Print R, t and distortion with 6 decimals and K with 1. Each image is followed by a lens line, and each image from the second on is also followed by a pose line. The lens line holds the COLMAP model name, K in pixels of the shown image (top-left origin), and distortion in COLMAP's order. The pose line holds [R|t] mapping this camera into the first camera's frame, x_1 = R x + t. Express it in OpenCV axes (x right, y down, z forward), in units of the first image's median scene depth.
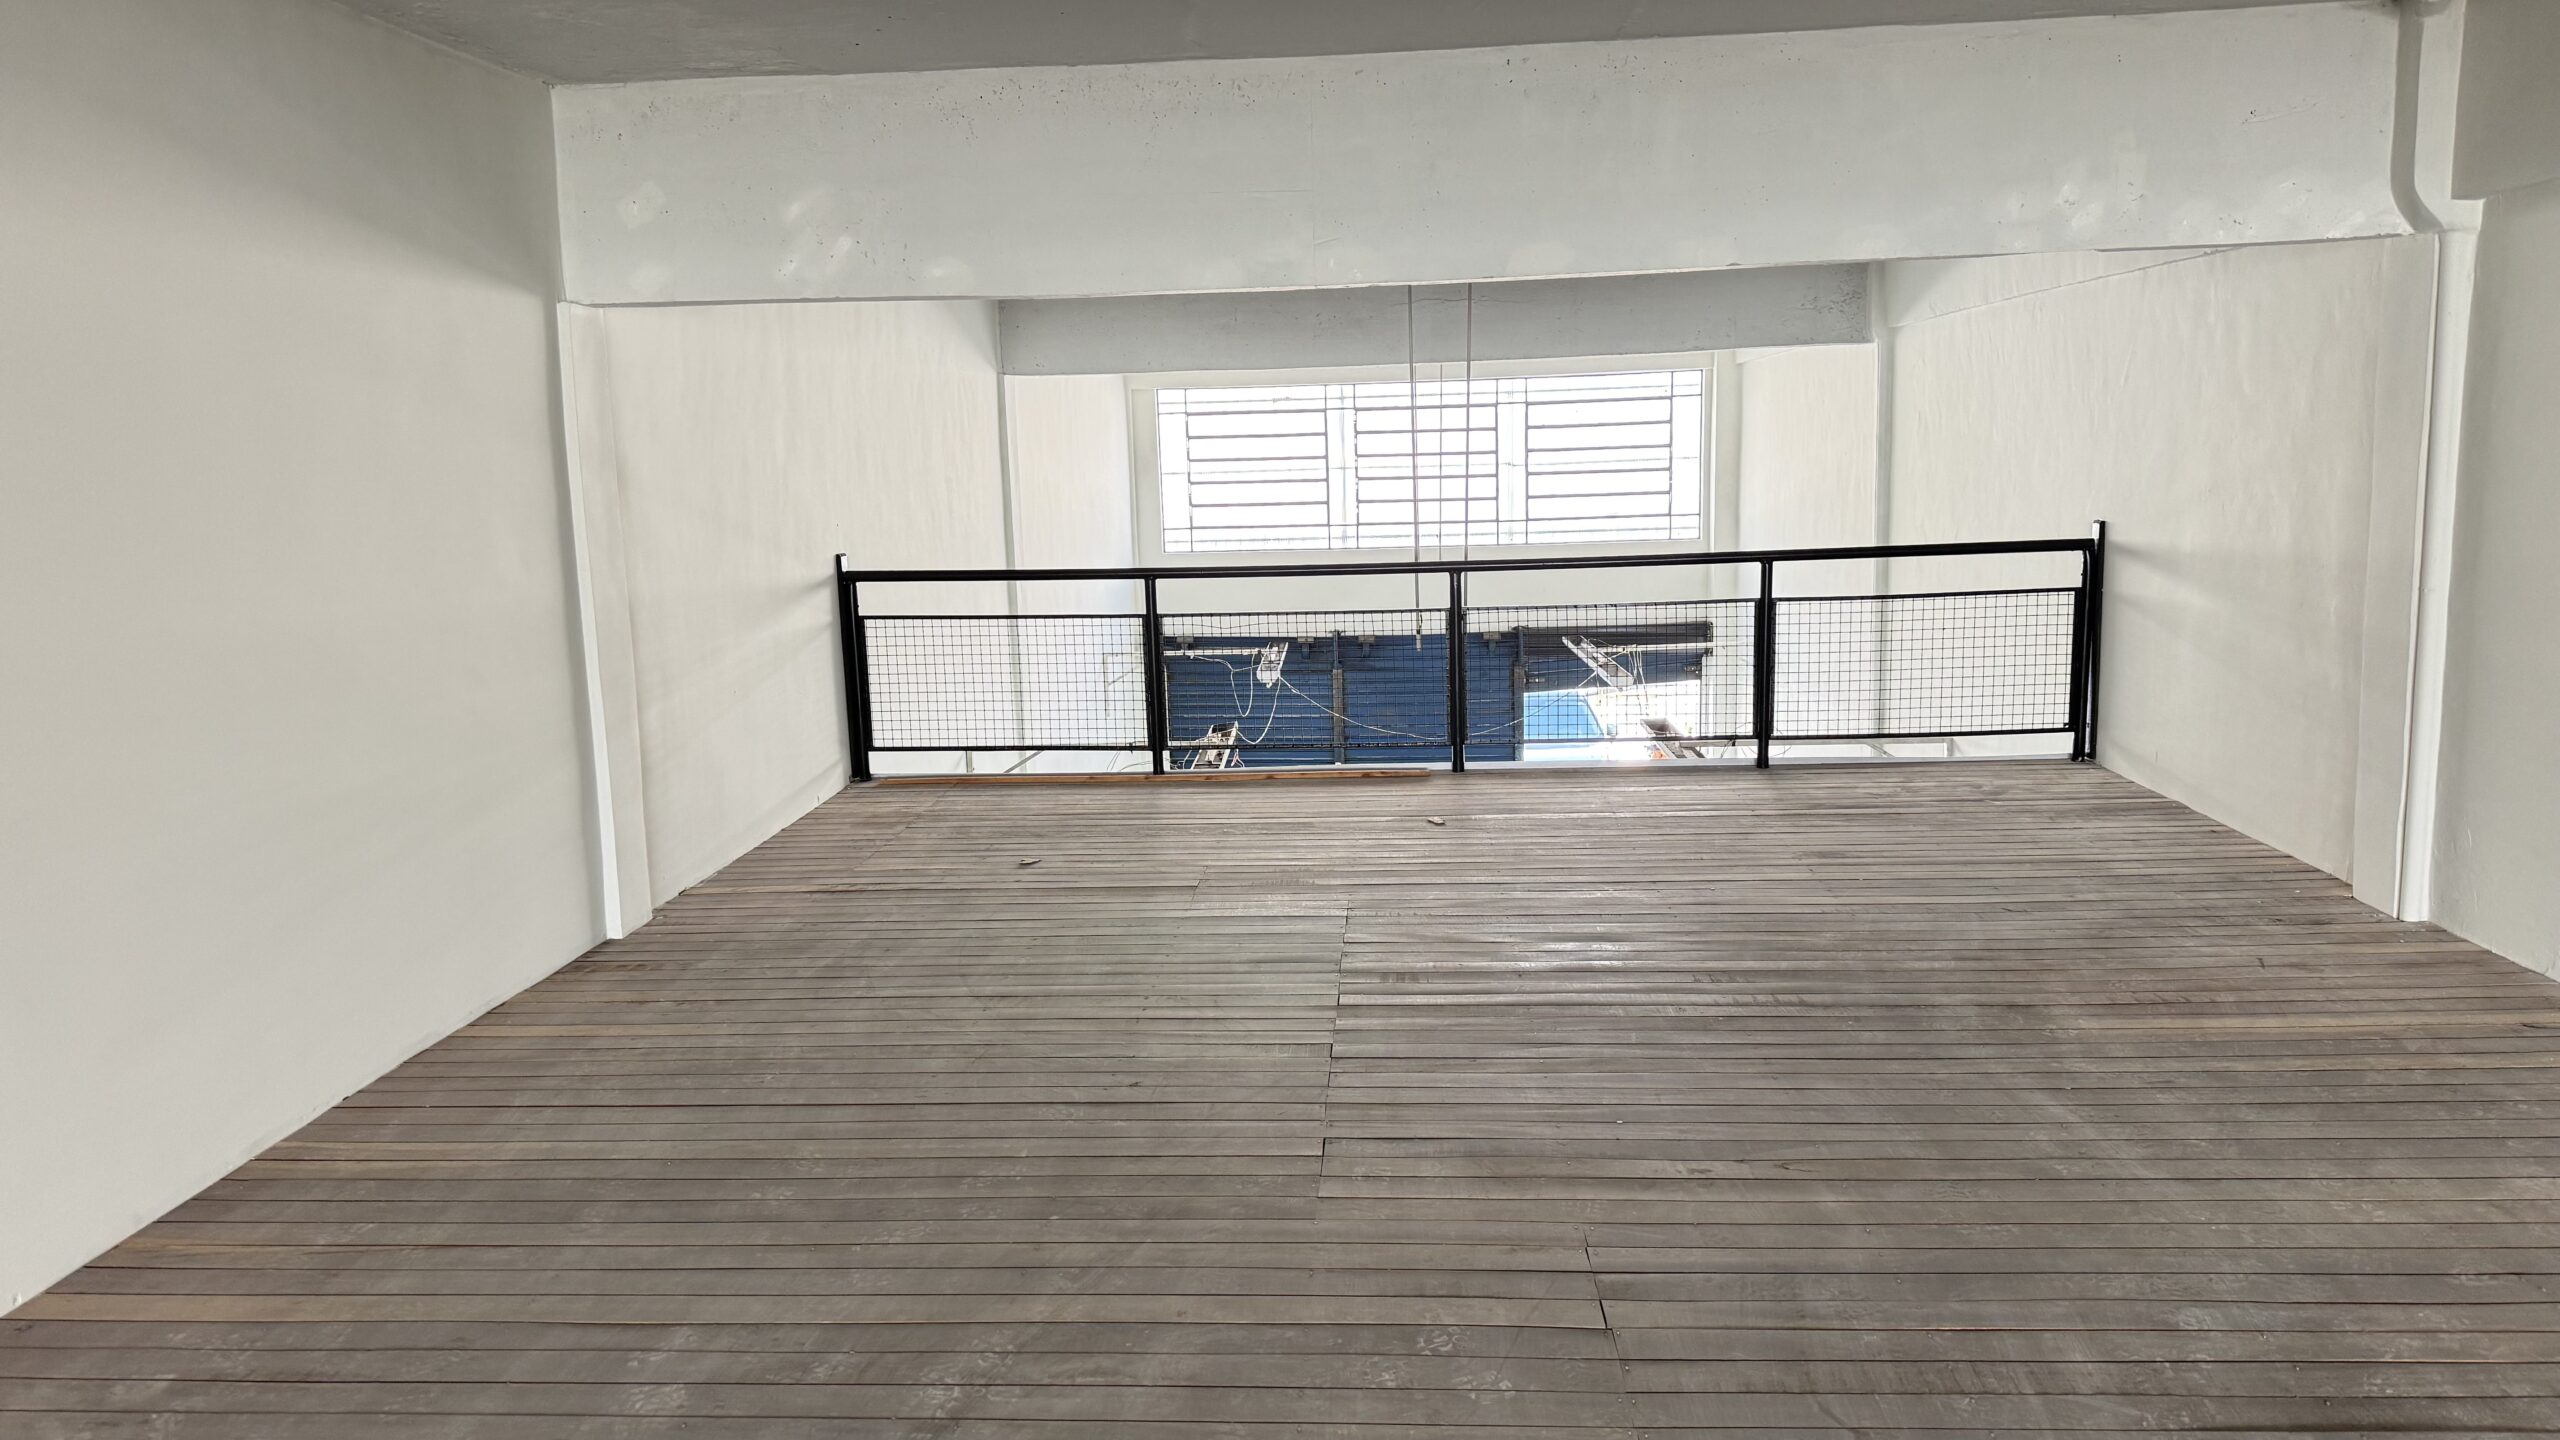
lens RADIAL K [[1788.6, 0, 1270.5], [0, 1788.6, 728.2], [0, 0, 1]] dist [0.110359, -0.141189]
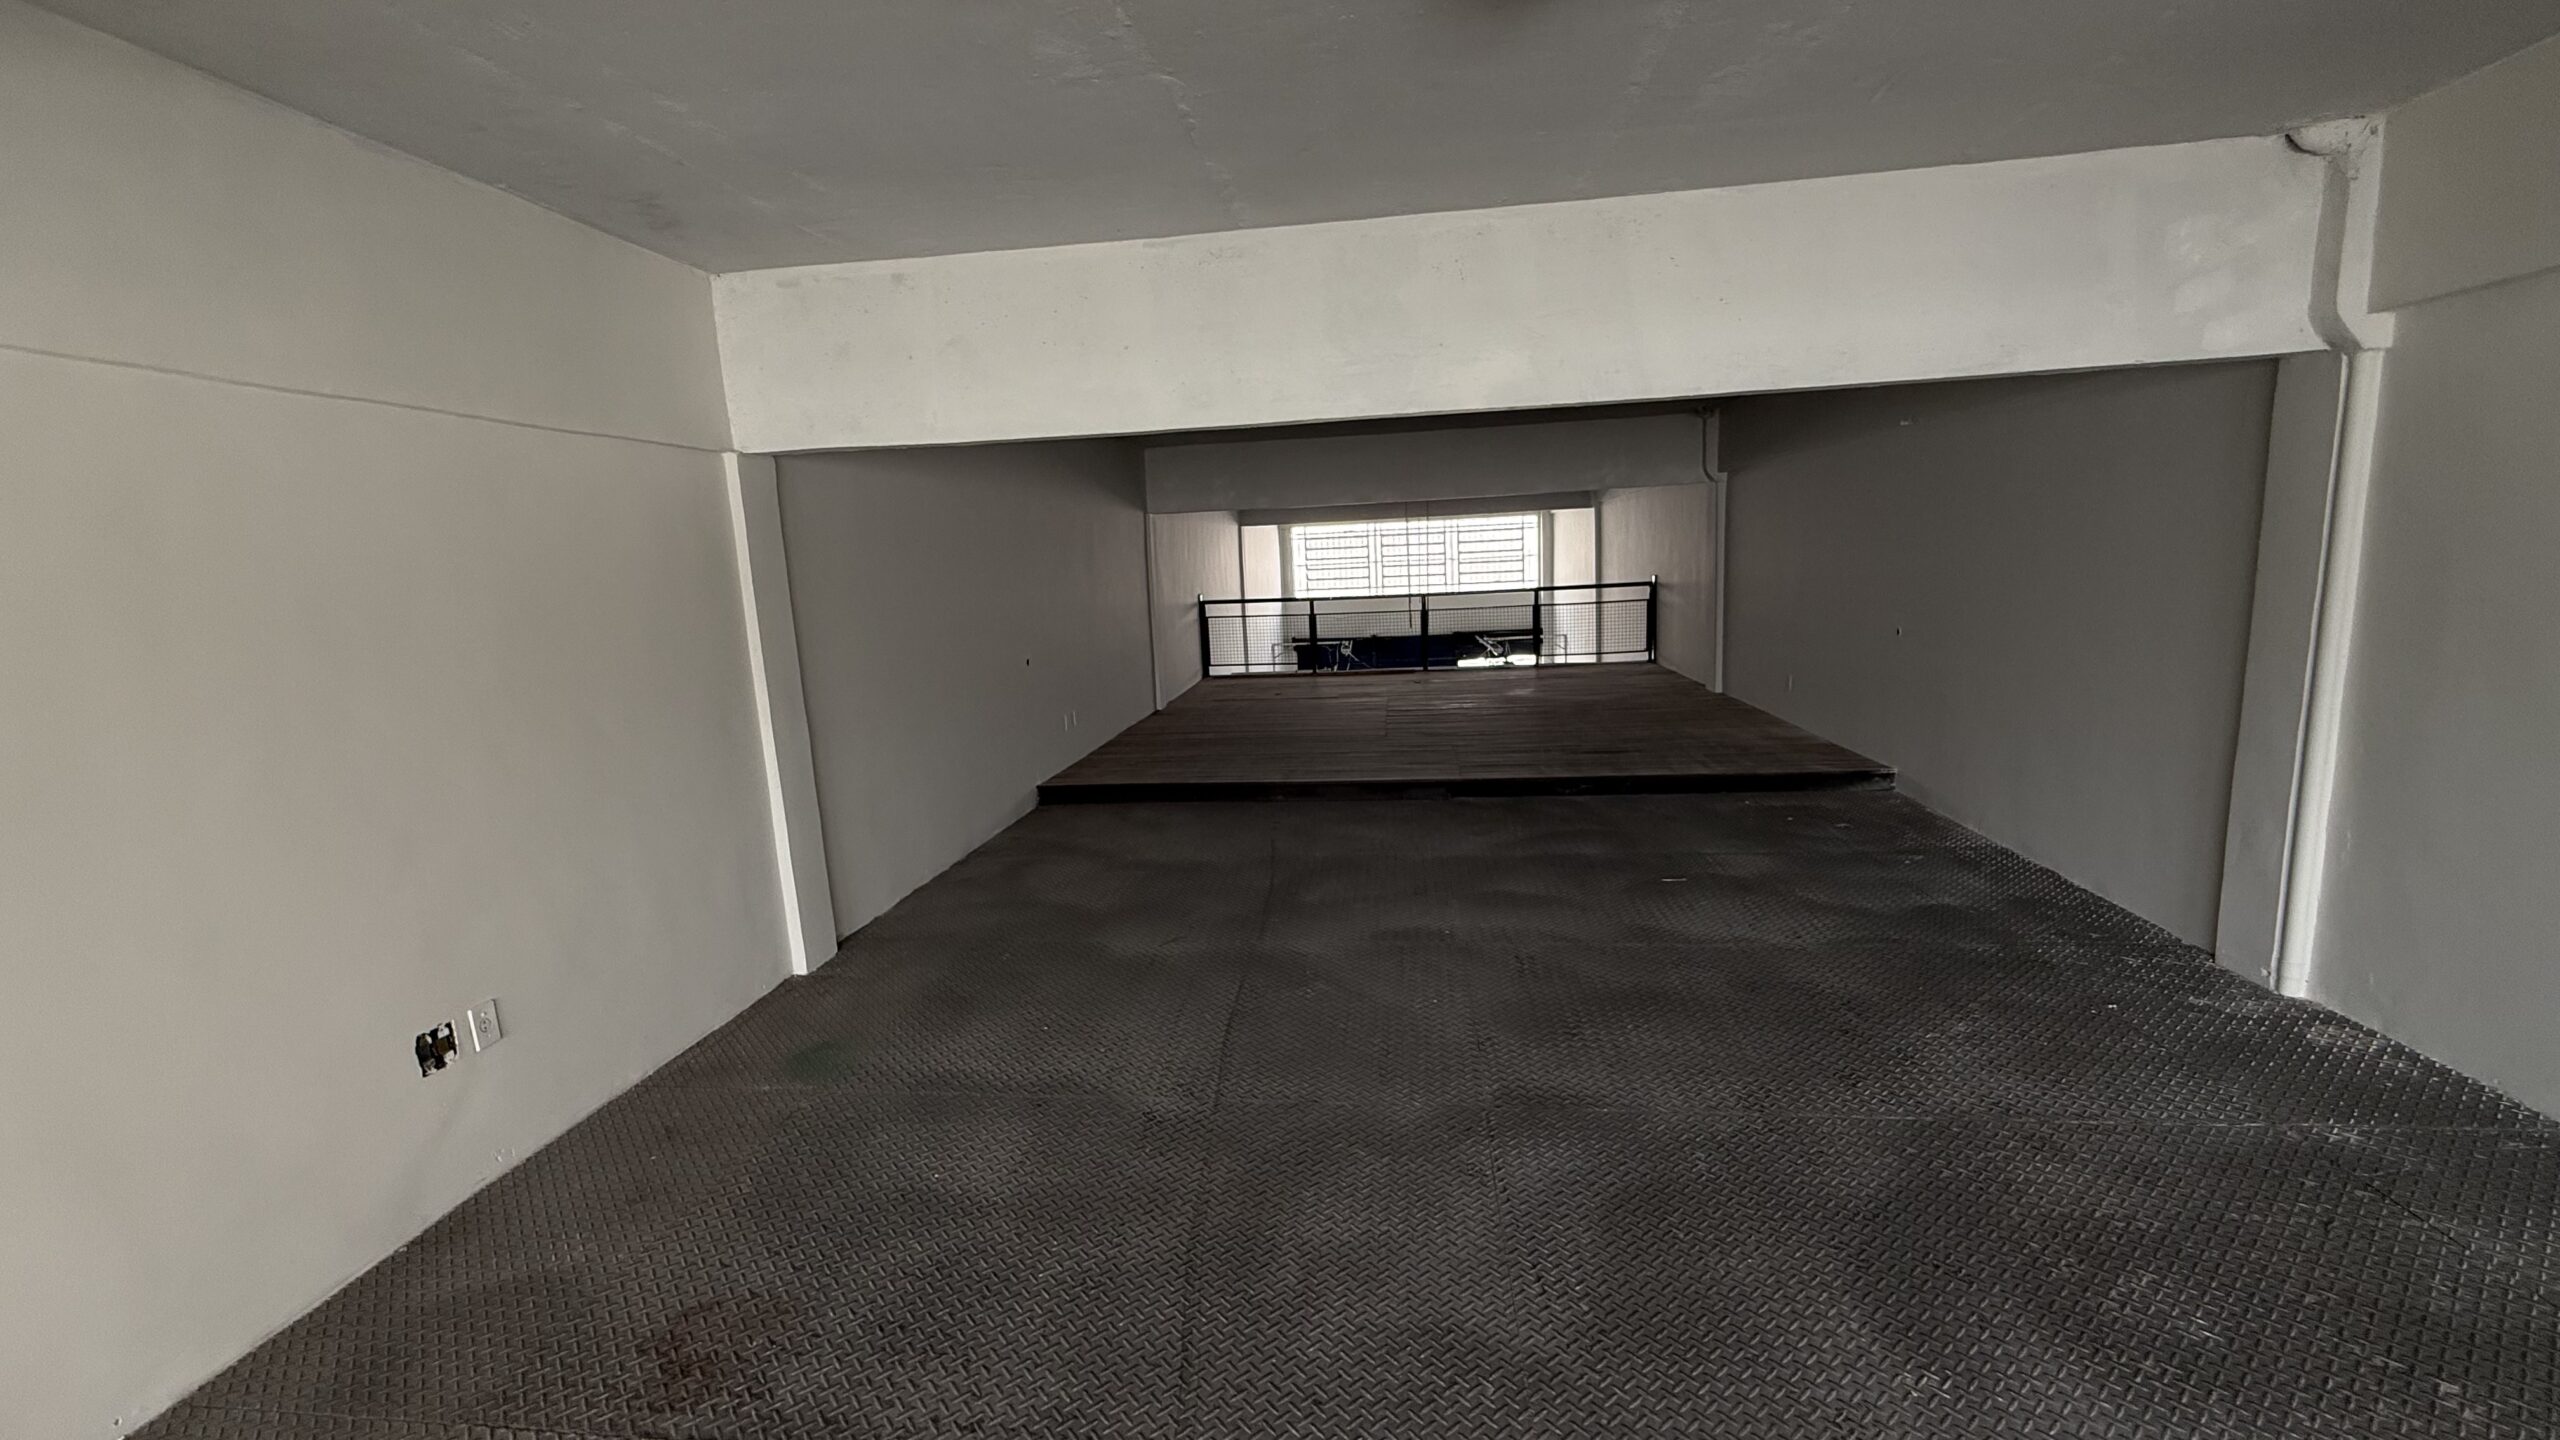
lens RADIAL K [[1023.8, 0, 1274.3], [0, 1023.8, 720.6], [0, 0, 1]] dist [0.006883, -0.000590]
pose [[0.998634, -0.009794, -0.051319, -0.034974], [0.010082, 0.999935, 0.005354, 0.069422], [0.051263, -0.005864, 0.998668, -0.438586]]
